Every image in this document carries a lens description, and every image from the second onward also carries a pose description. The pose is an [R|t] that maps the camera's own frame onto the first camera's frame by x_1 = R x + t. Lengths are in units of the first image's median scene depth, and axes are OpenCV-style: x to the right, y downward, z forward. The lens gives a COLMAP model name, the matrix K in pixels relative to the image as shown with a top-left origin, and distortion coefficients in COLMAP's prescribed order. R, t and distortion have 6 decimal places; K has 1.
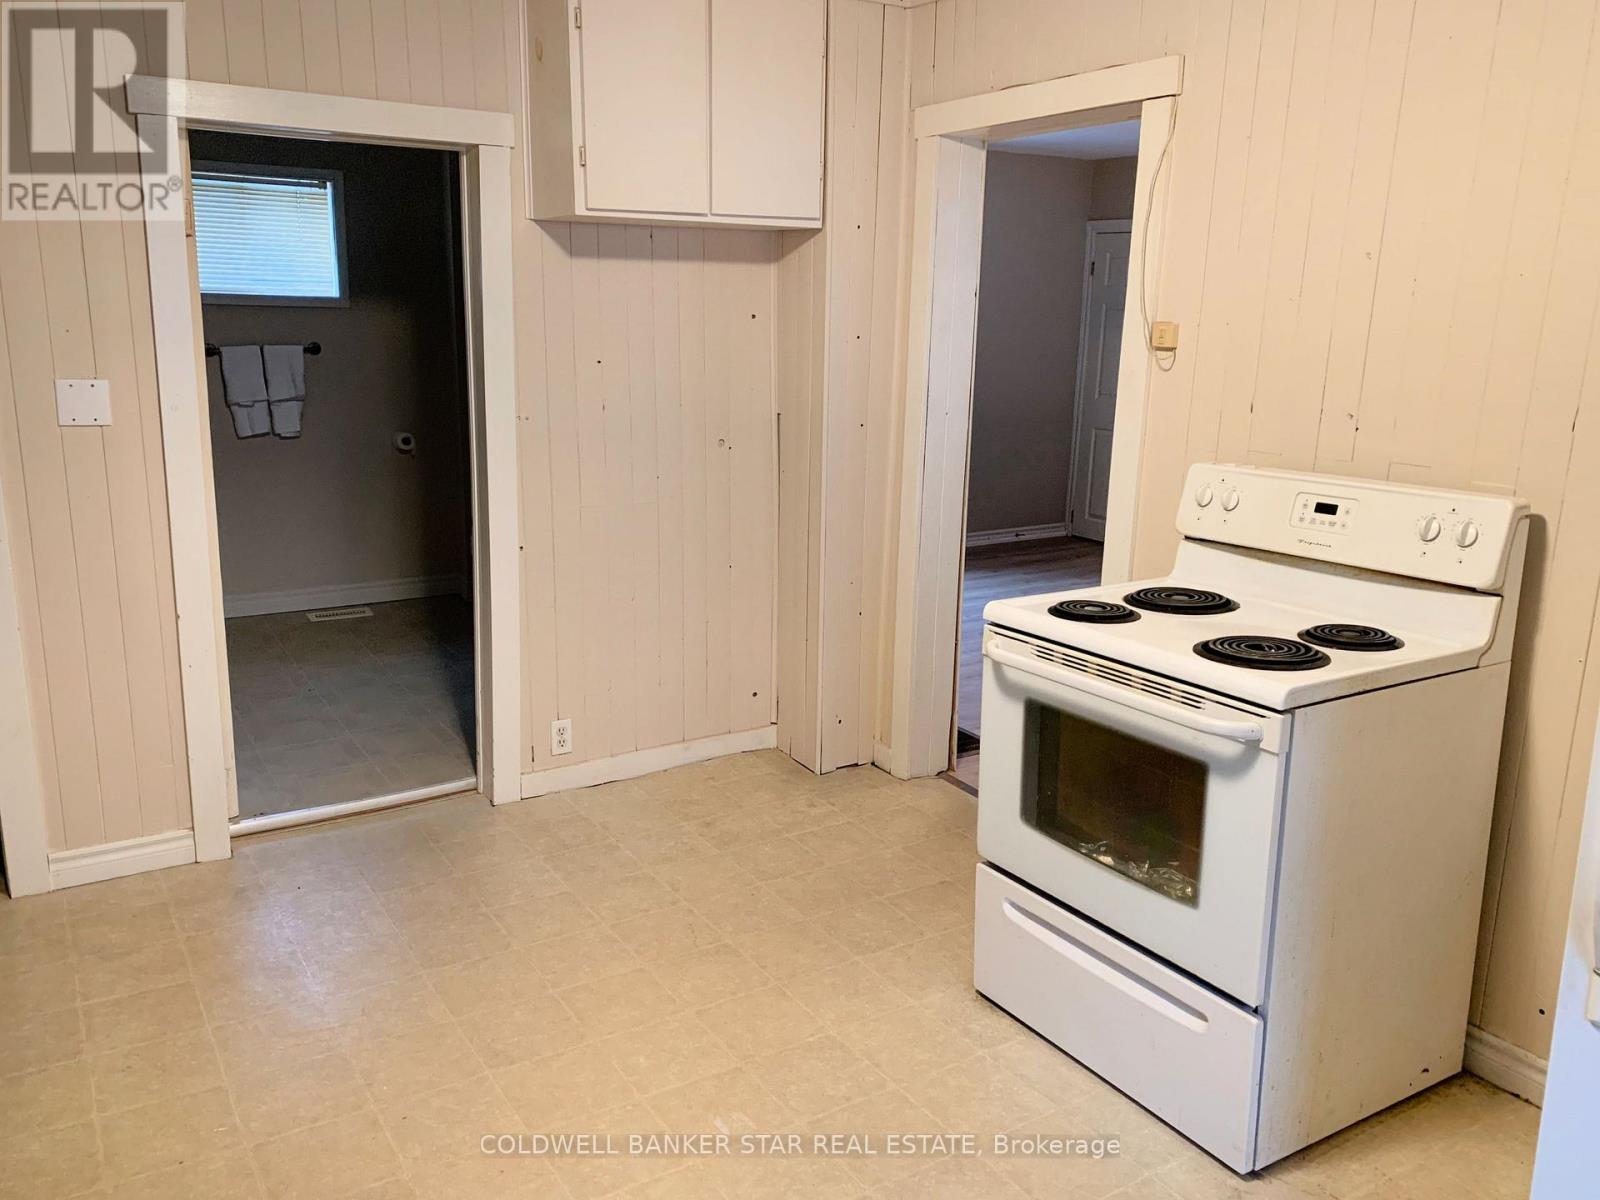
lens RADIAL K [[1230.4, 0, 798.0], [0, 1230.4, 596.7], [0, 0, 1]] dist [0.076775, -0.088784]
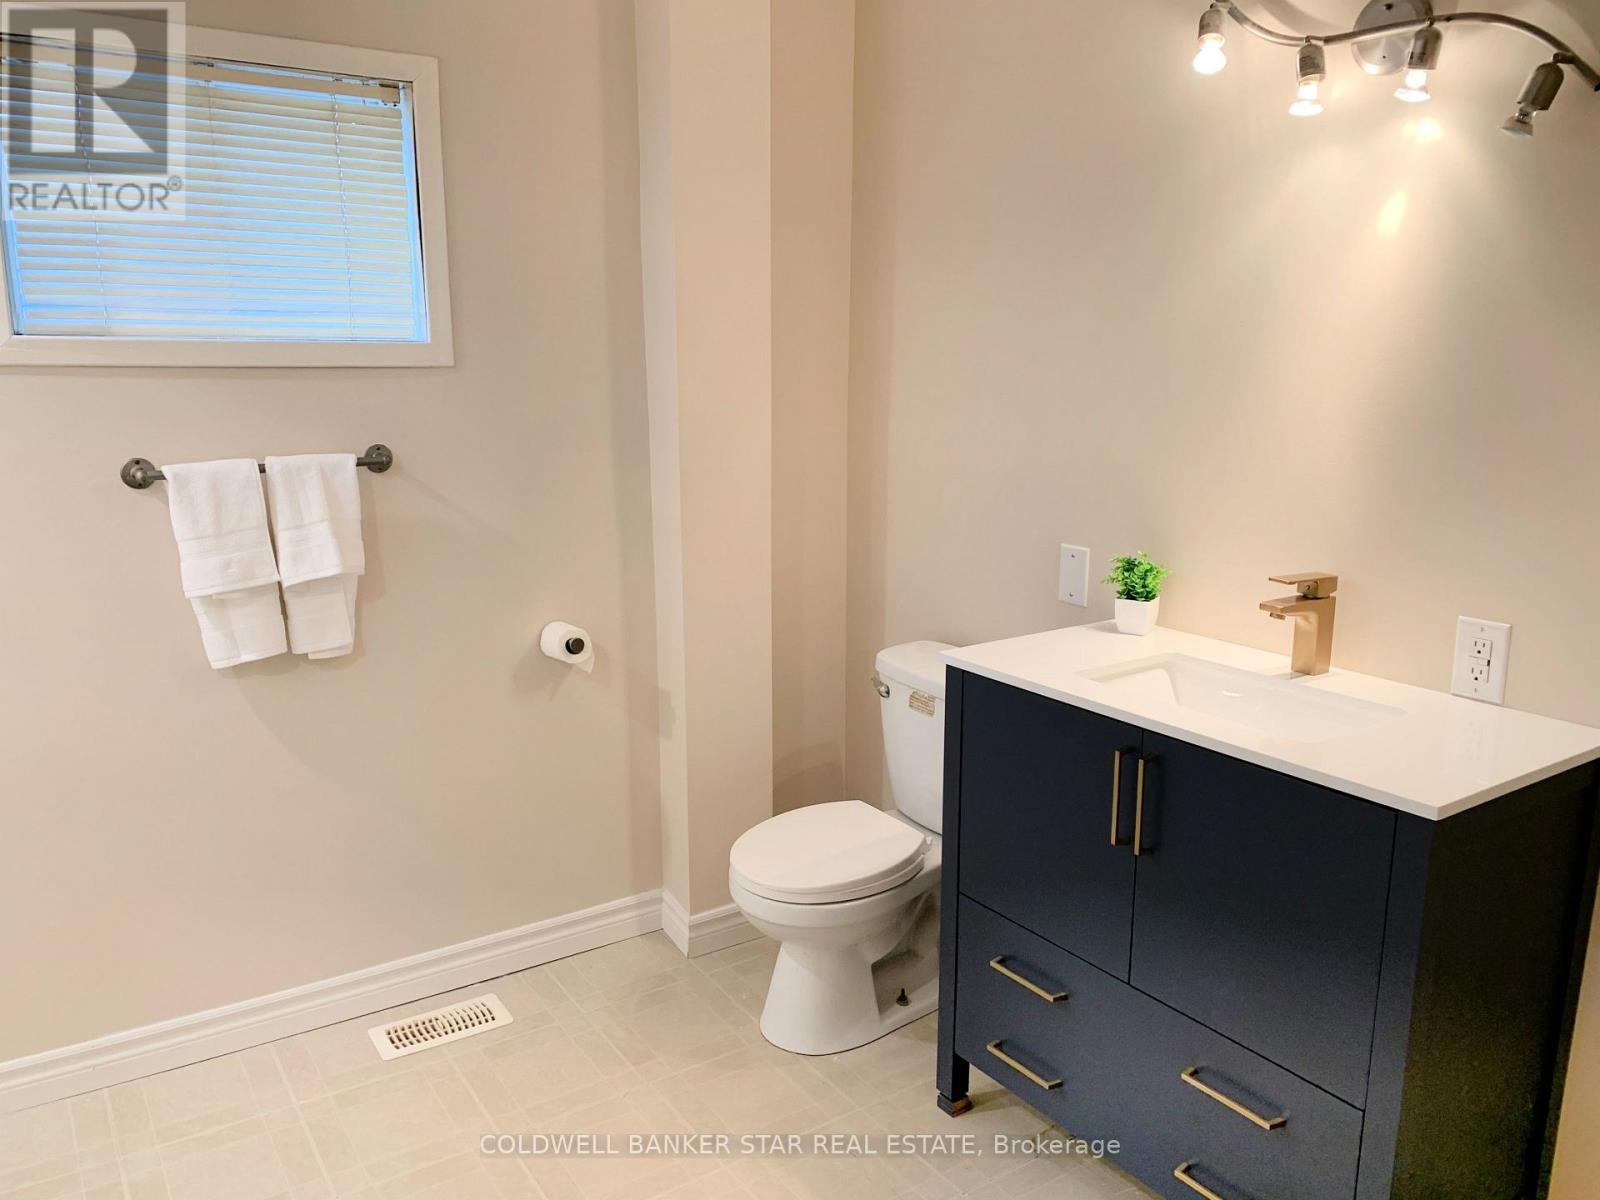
lens RADIAL K [[1230.4, 0, 798.0], [0, 1230.4, 596.7], [0, 0, 1]] dist [0.076775, -0.088784]
pose [[0.999999, 0.001294, -0.000780, -0.239447], [-0.001295, 0.999999, -0.000712, -0.150083], [0.000779, 0.000713, 0.999999, 0.556533]]
